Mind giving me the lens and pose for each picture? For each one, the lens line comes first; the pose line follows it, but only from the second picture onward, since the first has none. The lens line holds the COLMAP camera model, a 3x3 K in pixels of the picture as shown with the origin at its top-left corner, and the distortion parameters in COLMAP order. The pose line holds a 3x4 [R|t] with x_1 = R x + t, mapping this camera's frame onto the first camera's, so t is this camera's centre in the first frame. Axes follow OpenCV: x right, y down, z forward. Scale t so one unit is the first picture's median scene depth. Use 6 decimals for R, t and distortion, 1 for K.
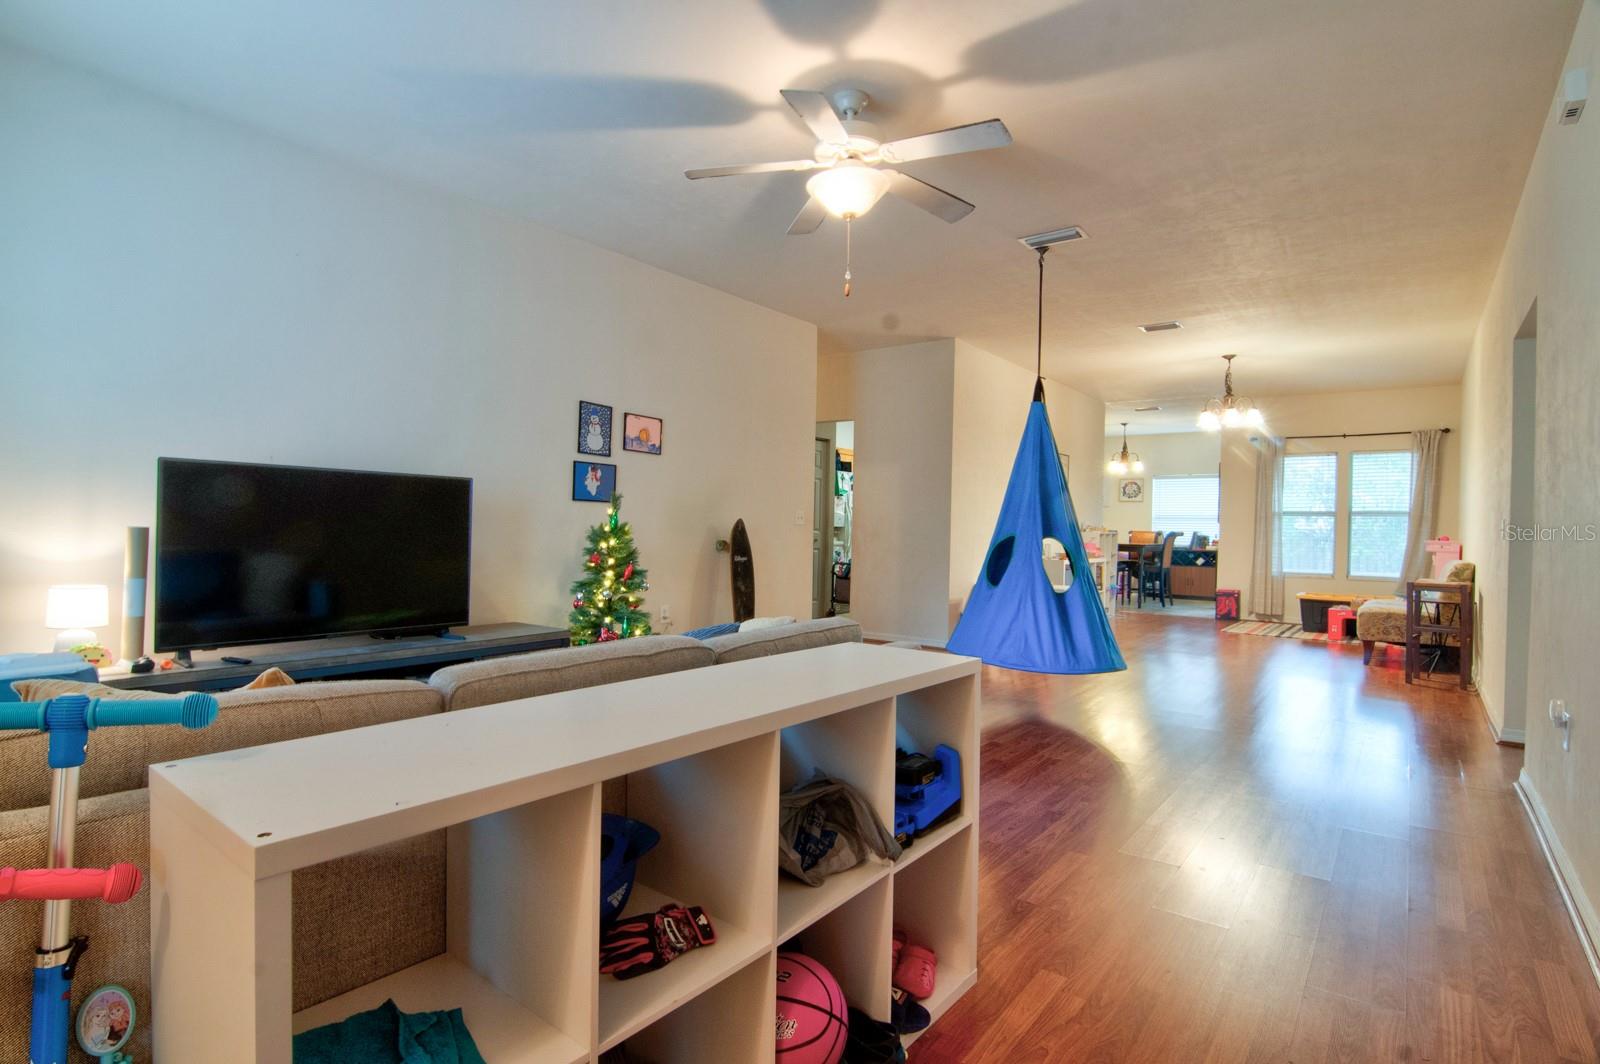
lens RADIAL K [[788.2, 0, 791.6], [0, 788.2, 531.1], [0, 0, 1]] dist [-0.005608, -0.011531]
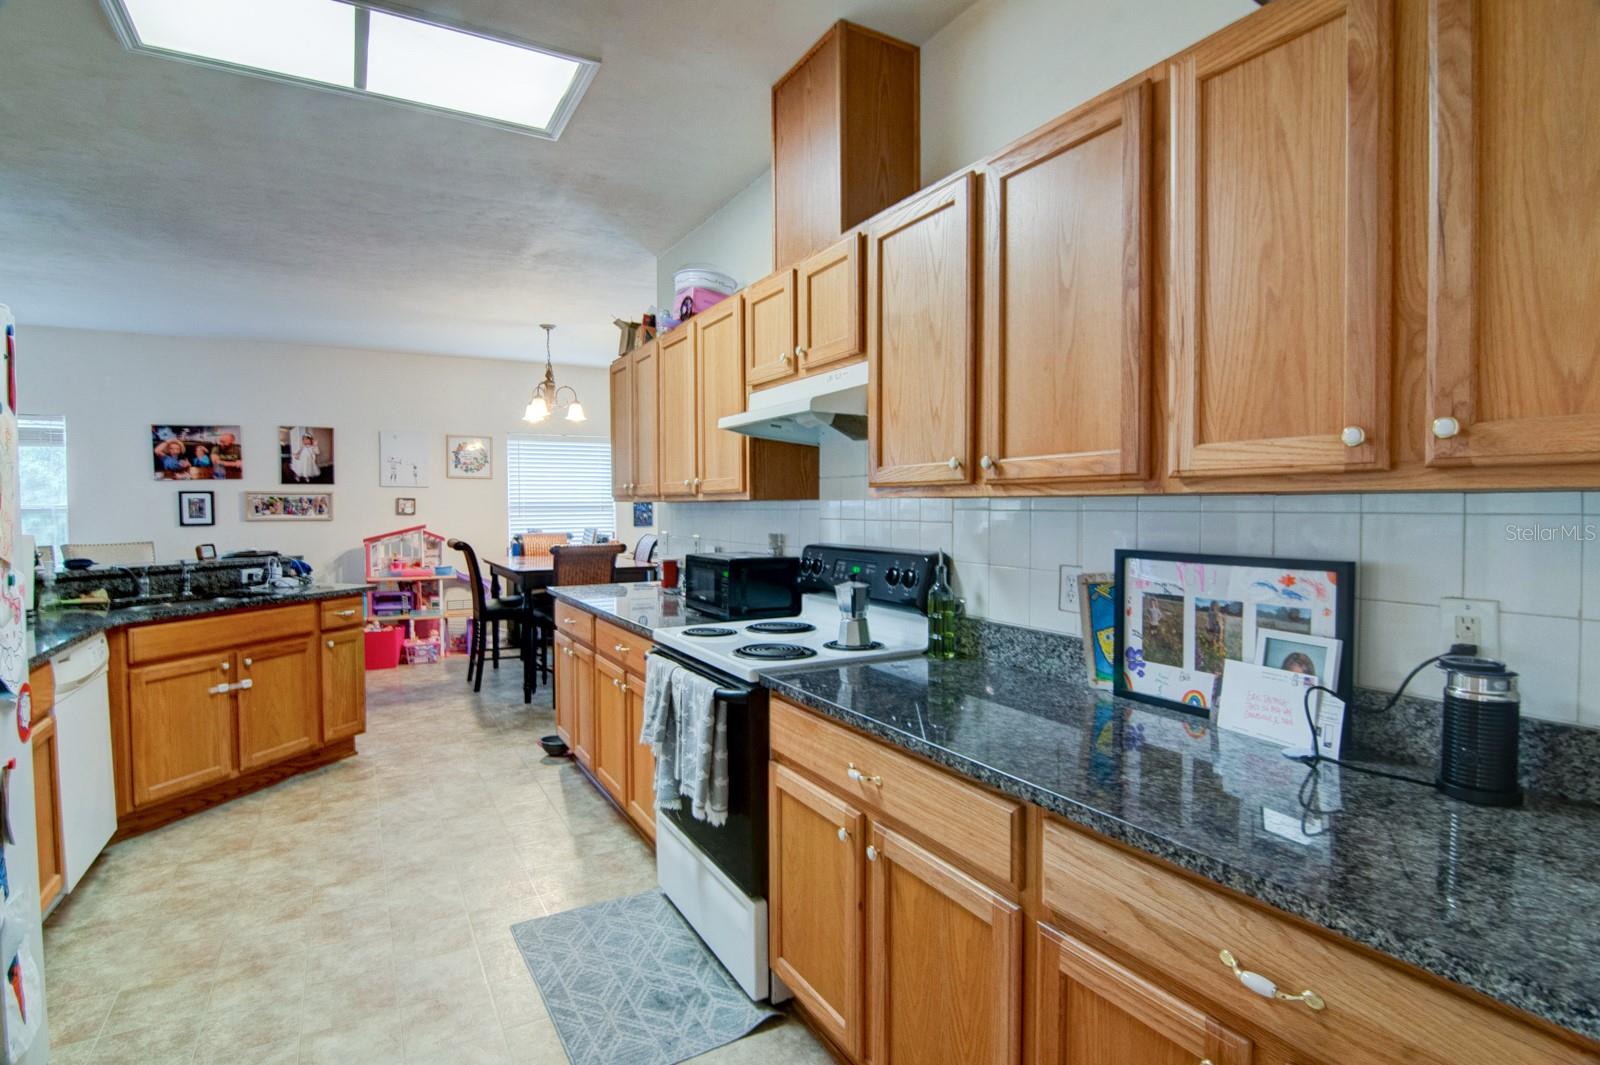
lens RADIAL K [[788.2, 0, 801.2], [0, 788.2, 530.1], [0, 0, 1]] dist [-0.005608, -0.011531]
pose [[0.372270, -0.051571, 0.926691, 0.007333], [0.017726, 0.998668, 0.048456, -0.037566], [-0.927955, -0.001612, 0.372688, 0.925853]]
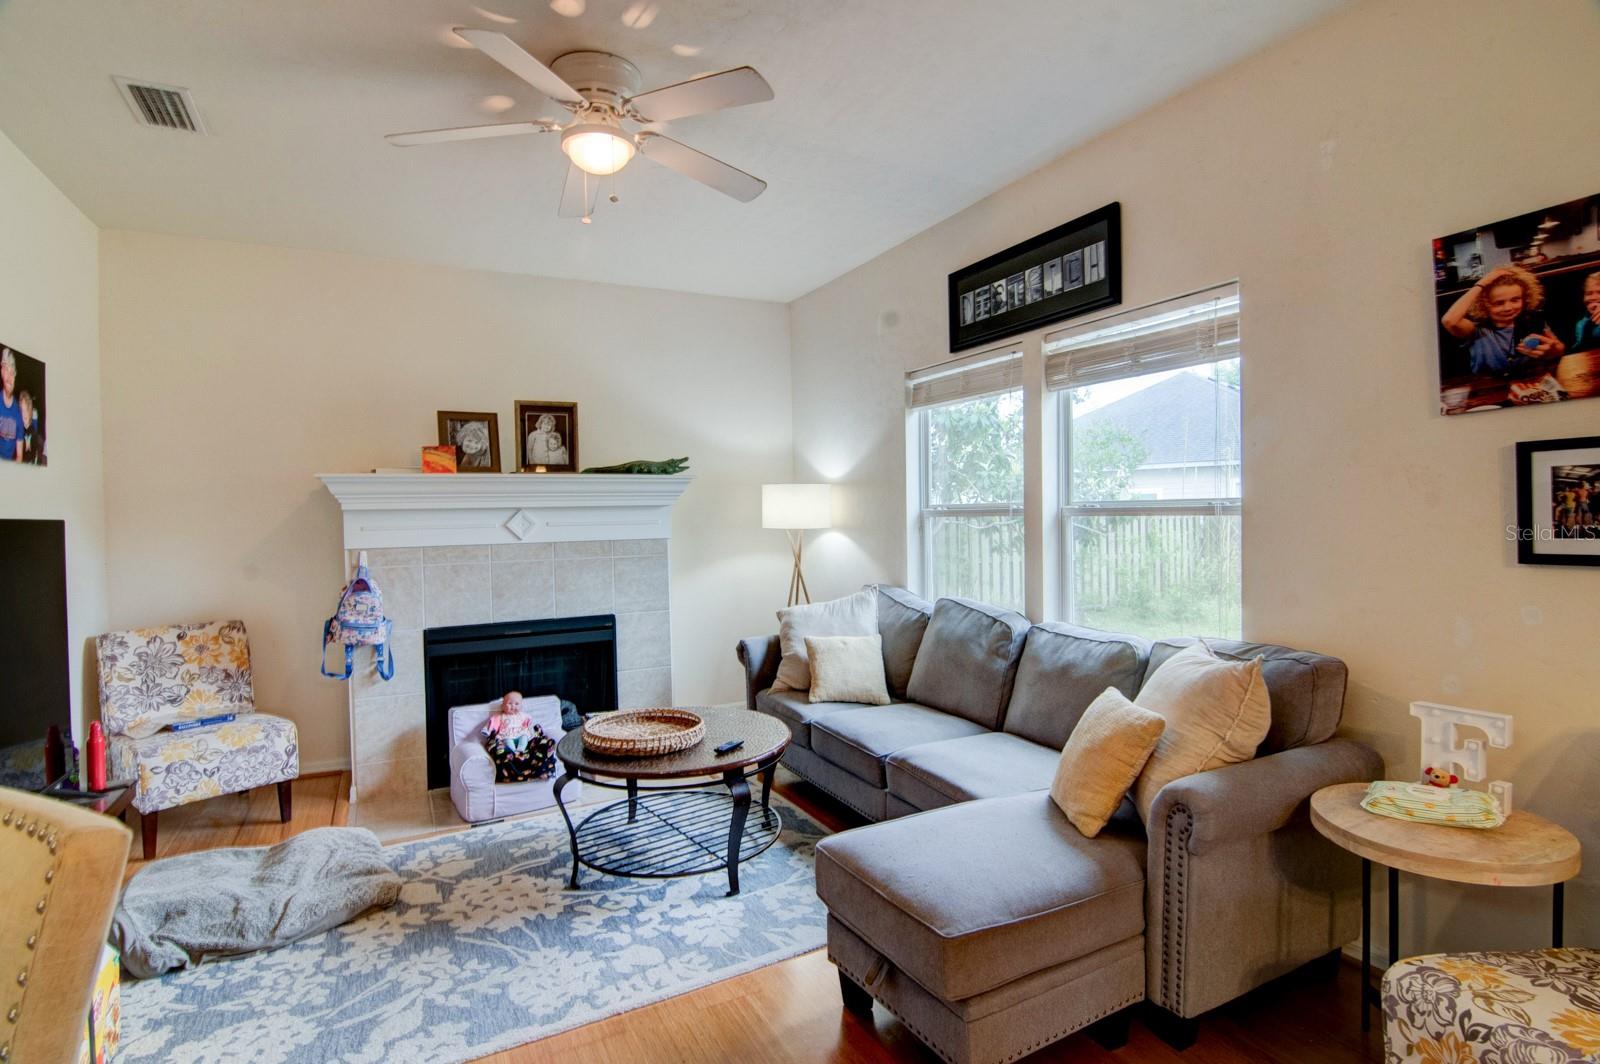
lens RADIAL K [[788.2, 0, 799.3], [0, 788.2, 527.2], [0, 0, 1]] dist [-0.005608, -0.011531]
pose [[0.906871, -0.030984, -0.420268, 0.389139], [0.035345, 0.999372, 0.002592, -0.033384], [0.419923, -0.017205, 0.907397, 1.476176]]
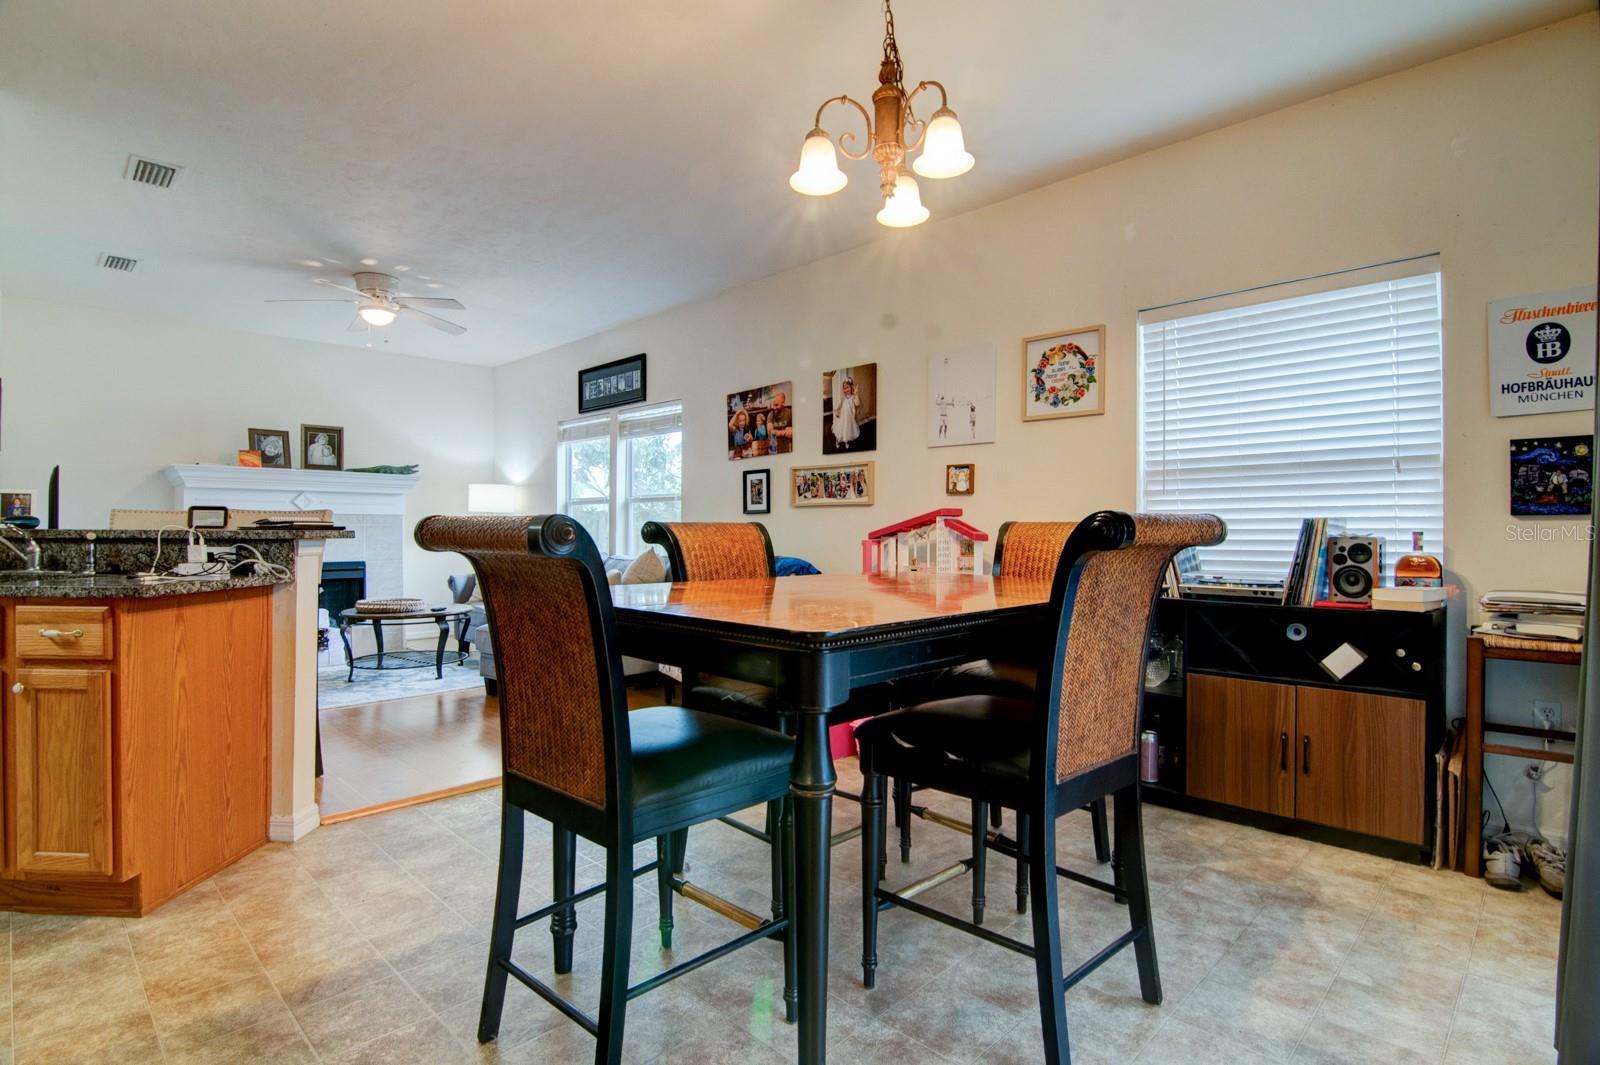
lens RADIAL K [[788.2, 0, 796.9], [0, 788.2, 530.5], [0, 0, 1]] dist [-0.005608, -0.011531]
pose [[0.992982, -0.020614, -0.116457, 0.592901], [0.019354, 0.999741, -0.011942, 0.005507], [0.116674, 0.009604, 0.993124, 1.147844]]
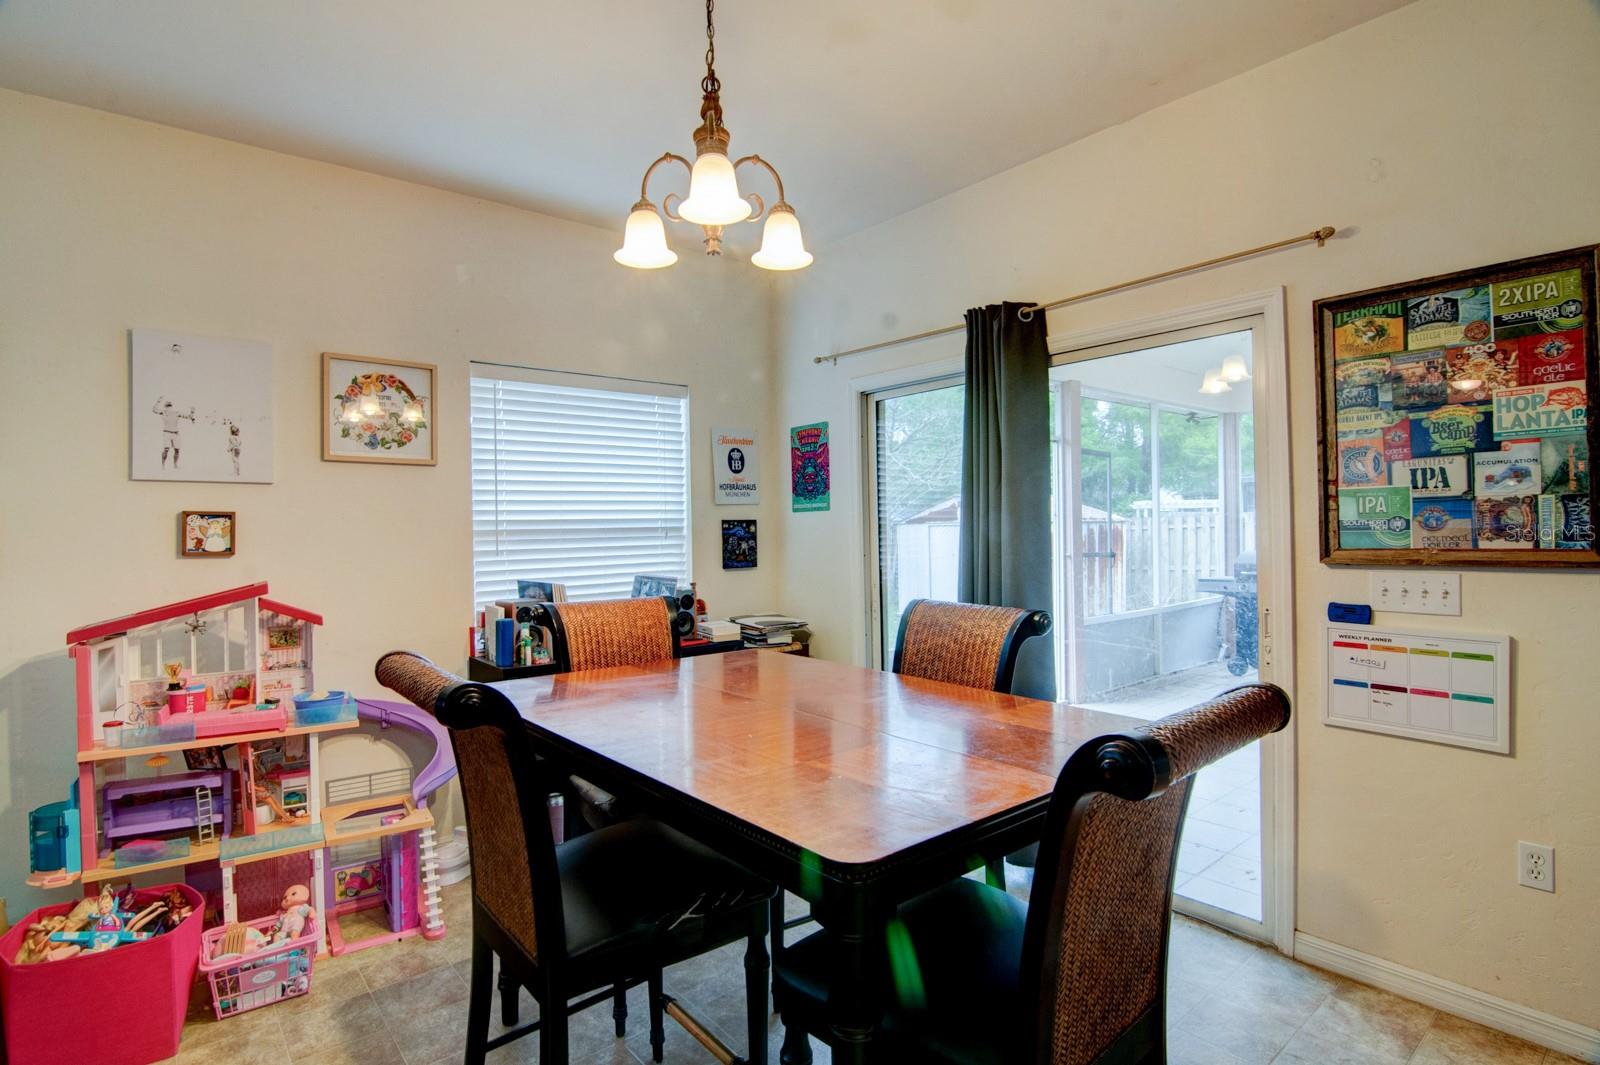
lens RADIAL K [[788.2, 0, 790.9], [0, 788.2, 529.5], [0, 0, 1]] dist [-0.005608, -0.011531]
pose [[0.209121, -0.029668, 0.977440, 0.376263], [0.026042, 0.999354, 0.024762, -0.033061], [-0.977543, 0.020276, 0.209758, 1.340836]]
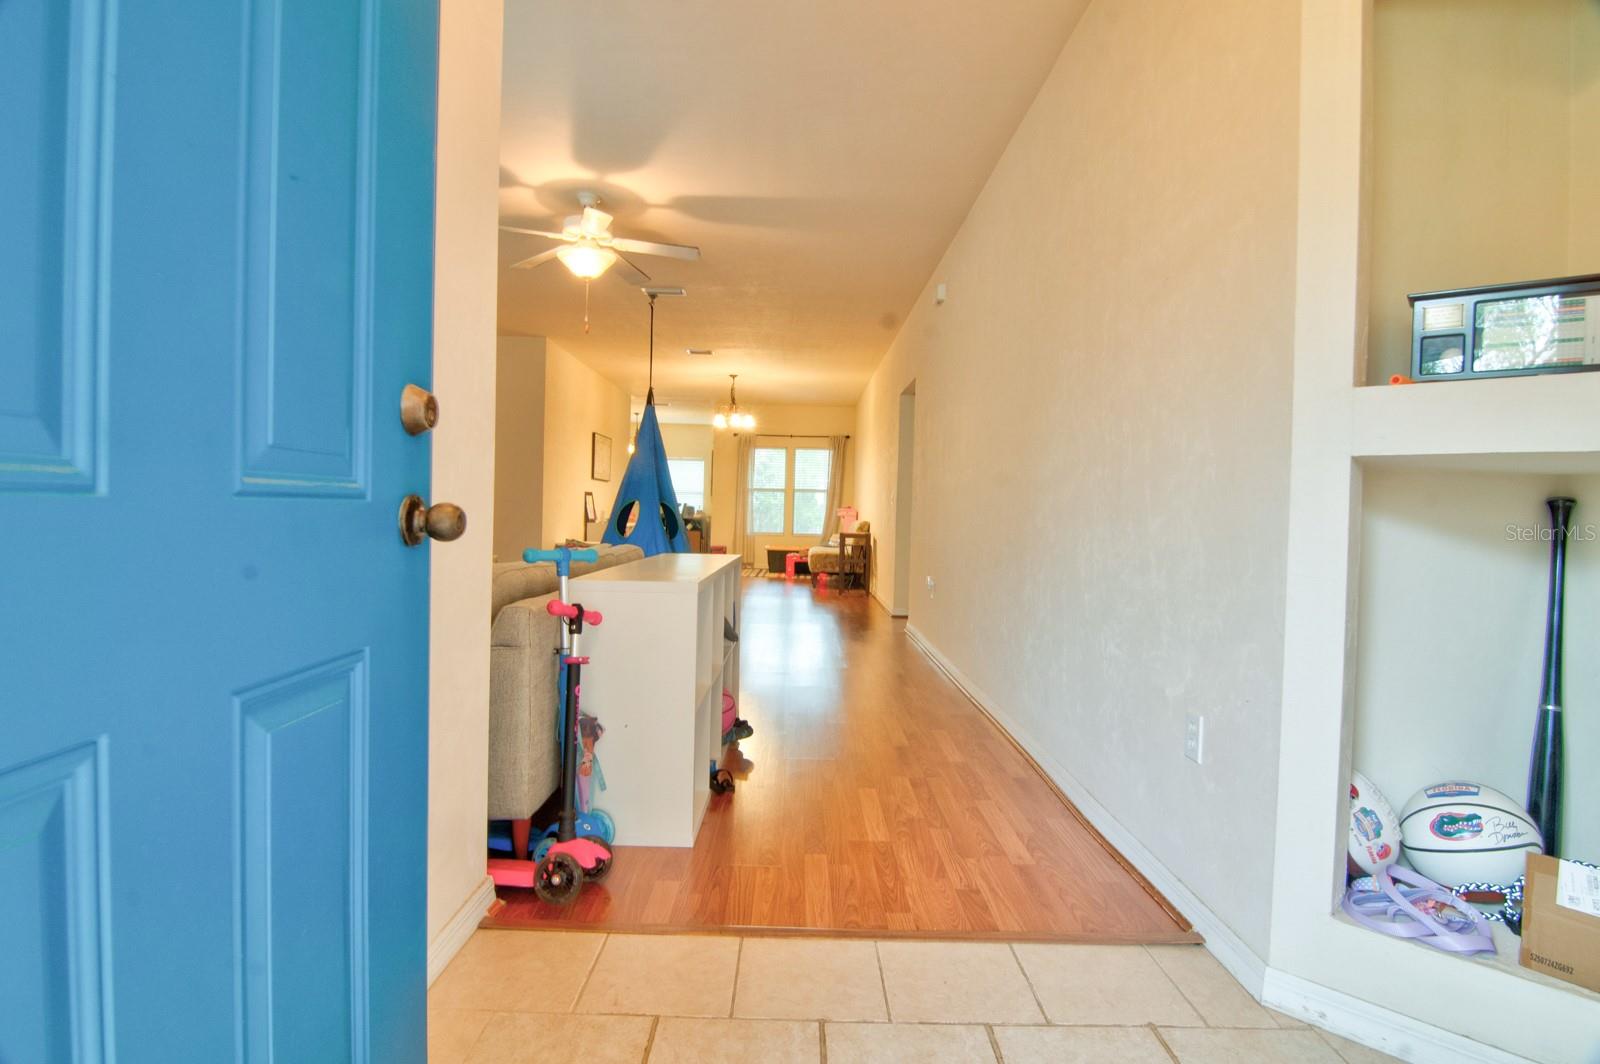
lens RADIAL K [[788.2, 0, 794.2], [0, 788.2, 527.9], [0, 0, 1]] dist [-0.005608, -0.011531]
pose [[0.784274, -0.014540, 0.620244, -0.196263], [-0.002958, 0.999626, 0.027174, 0.007910], [-0.620407, -0.023147, 0.783938, -0.143397]]
